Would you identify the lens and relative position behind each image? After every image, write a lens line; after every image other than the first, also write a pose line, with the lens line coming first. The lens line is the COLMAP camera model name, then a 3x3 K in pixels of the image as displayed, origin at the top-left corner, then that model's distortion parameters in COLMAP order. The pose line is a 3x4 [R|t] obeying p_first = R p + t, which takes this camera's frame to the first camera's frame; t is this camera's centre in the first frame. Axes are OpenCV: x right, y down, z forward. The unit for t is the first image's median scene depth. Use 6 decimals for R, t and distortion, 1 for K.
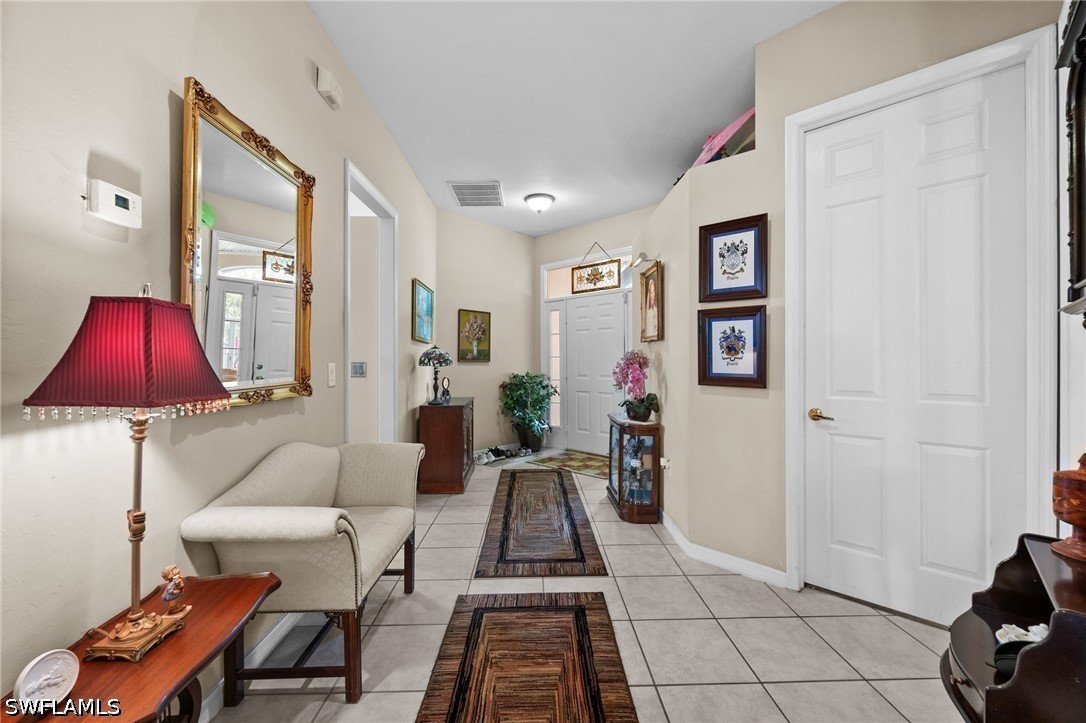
lens RADIAL K [[429.2, 0, 544.4], [0, 429.2, 359.8], [0, 0, 1]] dist [-0.002214, -0.000197]
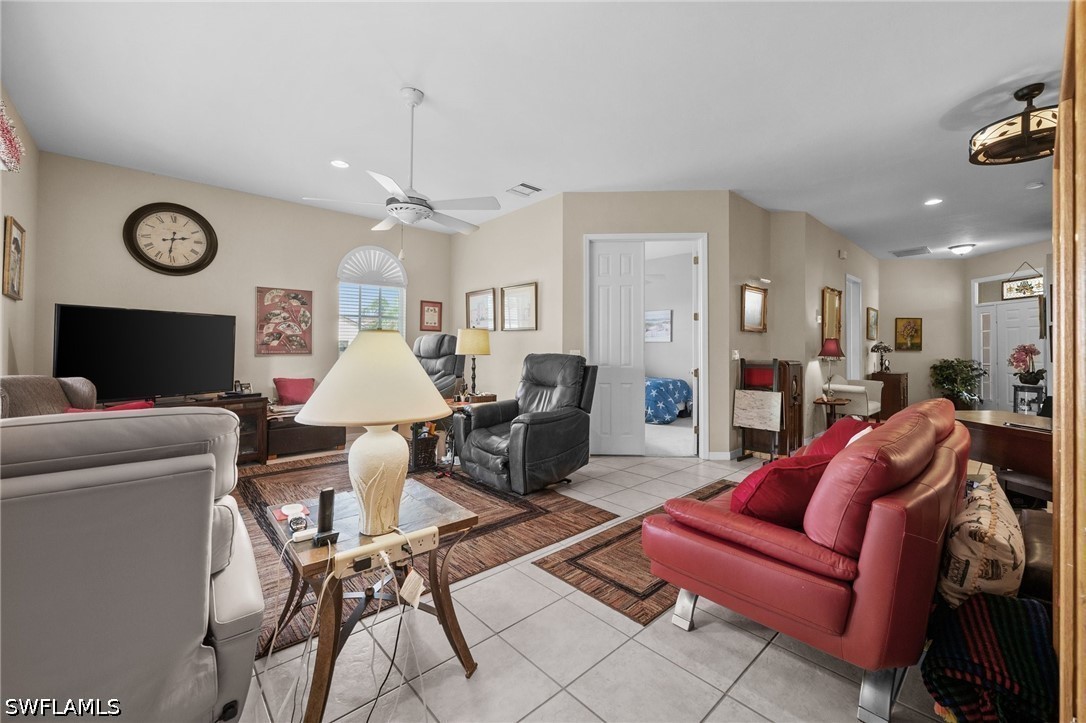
lens RADIAL K [[429.2, 0, 541.9], [0, 429.2, 342.8], [0, 0, 1]] dist [-0.002214, -0.000197]
pose [[0.651162, -0.006214, -0.758913, 0.170394], [-0.001956, 0.999949, -0.009865, -0.006212], [0.758936, 0.007908, 0.651117, -1.151558]]
